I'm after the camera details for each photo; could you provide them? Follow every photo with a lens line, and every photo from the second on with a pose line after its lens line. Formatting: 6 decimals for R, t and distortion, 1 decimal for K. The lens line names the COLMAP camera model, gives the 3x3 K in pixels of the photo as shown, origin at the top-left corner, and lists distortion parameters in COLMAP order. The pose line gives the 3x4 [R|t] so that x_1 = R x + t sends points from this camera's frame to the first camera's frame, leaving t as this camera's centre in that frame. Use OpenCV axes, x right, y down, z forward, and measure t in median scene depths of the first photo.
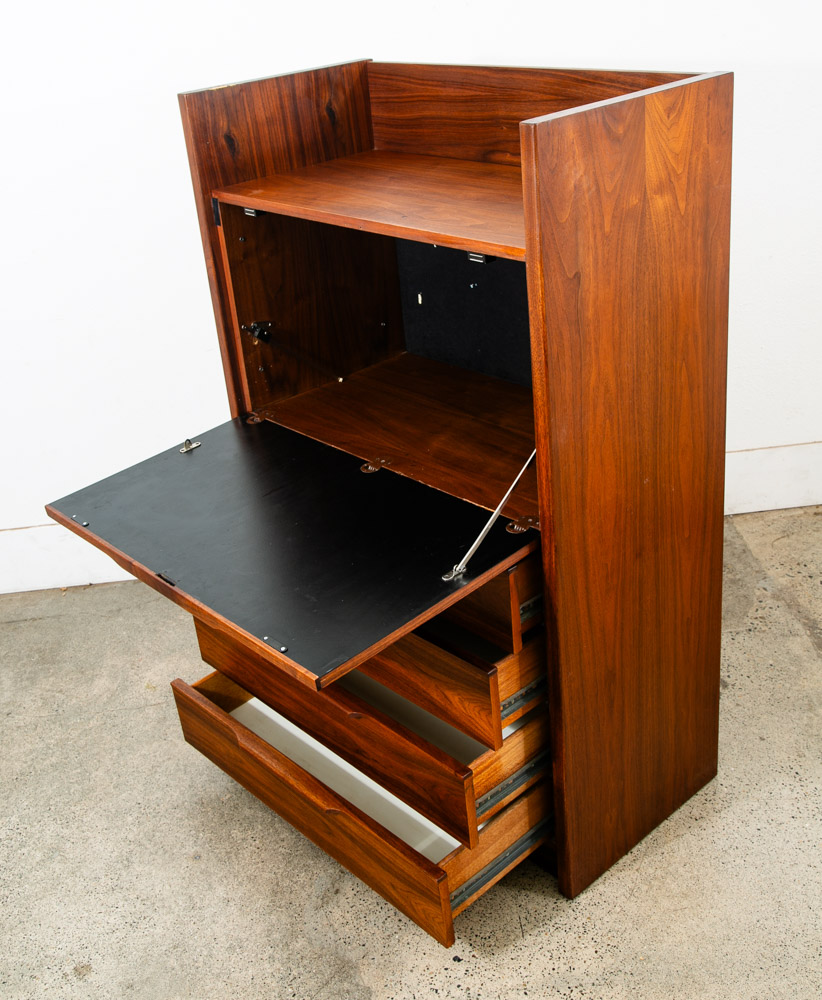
lens RADIAL K [[1163.4, 0, 411.9], [0, 1163.4, 451.4], [0, 0, 1]] dist [-0.002094, 0.055530]
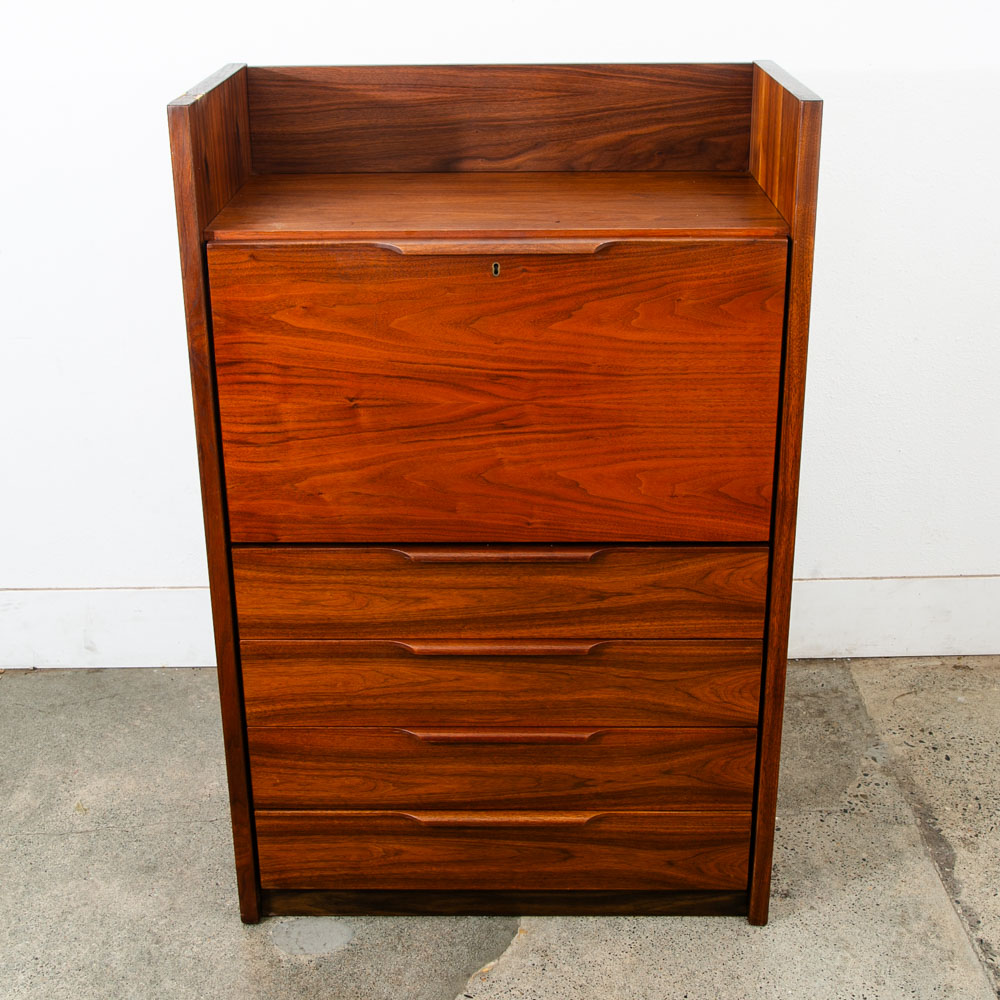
lens RADIAL K [[1440.5, 0, 499.9], [0, 1440.5, 420.9], [0, 0, 1]] dist [-0.019614, -0.006261]
pose [[0.685042, -0.183765, 0.704945, -0.760487], [0.261942, 0.965079, -0.002969, -0.058503], [-0.679782, 0.186689, 0.709255, 0.257585]]
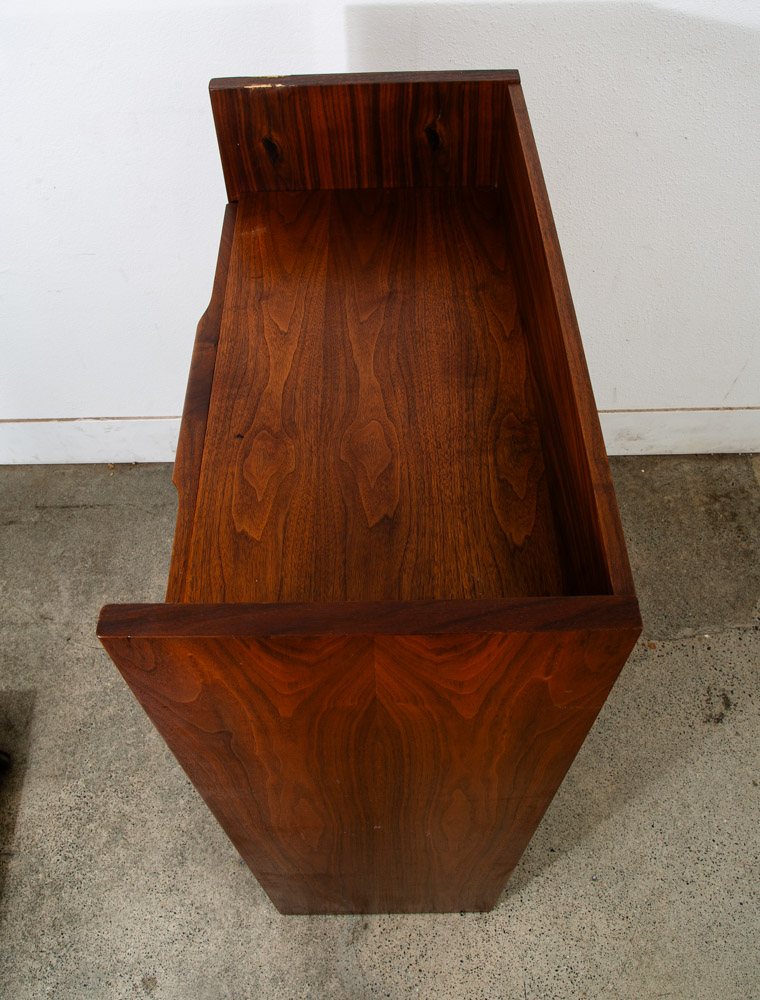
lens RADIAL K [[768.3, 0, 380.0], [0, 768.3, 500.0], [0, 0, 1]] dist [-0.056671, 0.012030]
pose [[0.996675, 0.079055, 0.019706, -0.102804], [-0.077224, 0.839531, 0.537796, -0.390943], [0.025971, -0.537530, 0.842845, 0.629174]]
